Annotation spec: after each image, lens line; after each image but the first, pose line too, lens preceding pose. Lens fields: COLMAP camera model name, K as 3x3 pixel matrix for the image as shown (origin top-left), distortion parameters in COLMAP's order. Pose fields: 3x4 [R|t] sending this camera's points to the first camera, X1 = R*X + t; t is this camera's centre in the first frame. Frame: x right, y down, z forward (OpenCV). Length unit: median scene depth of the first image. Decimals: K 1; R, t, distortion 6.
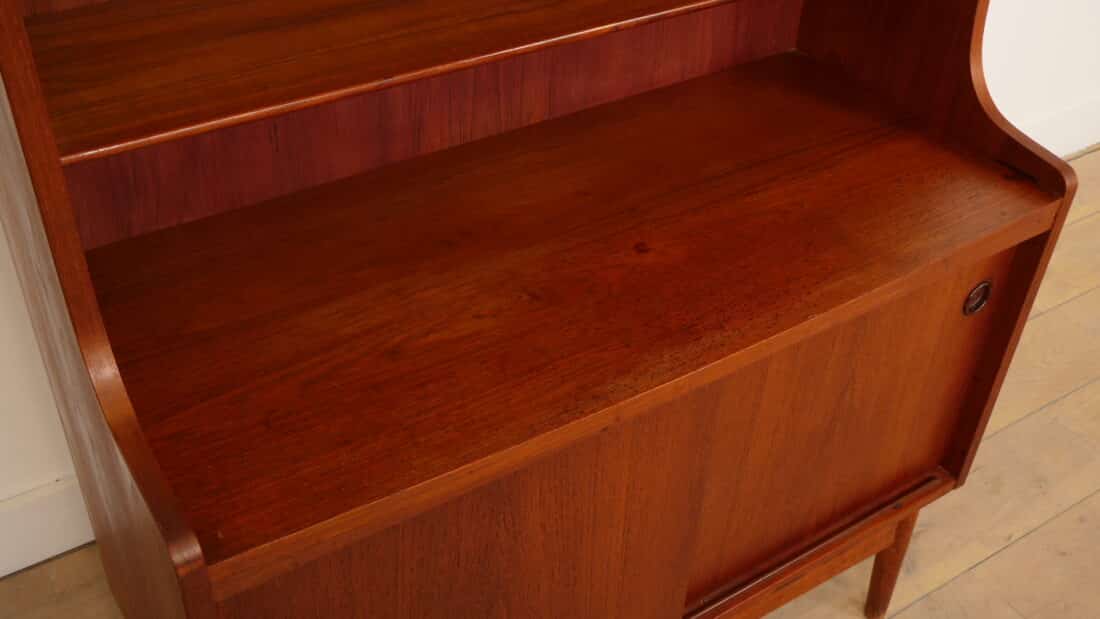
lens RADIAL K [[1152.2, 0, 550.0], [0, 1152.2, 309.5], [0, 0, 1]] dist [0.002992, 0.009992]
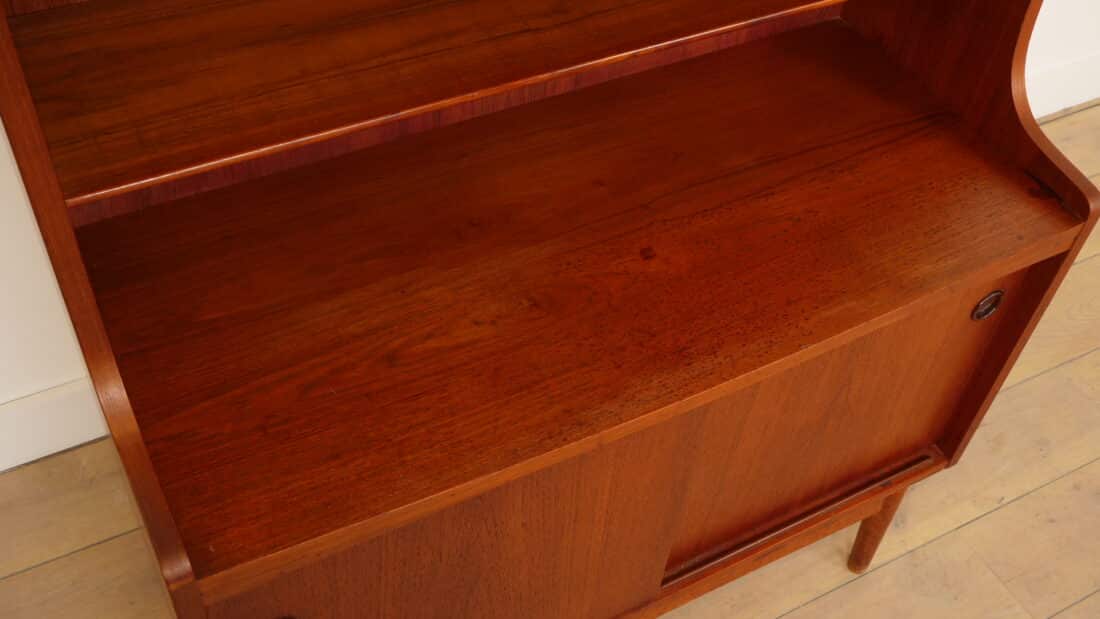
lens RADIAL K [[1152.2, 0, 550.0], [0, 1152.2, 309.5], [0, 0, 1]] dist [0.002992, 0.009992]
pose [[0.995763, 0.083899, -0.037640, 0.038160], [-0.076823, 0.983975, 0.160907, -0.168661], [0.050537, -0.157334, 0.986252, -0.007041]]
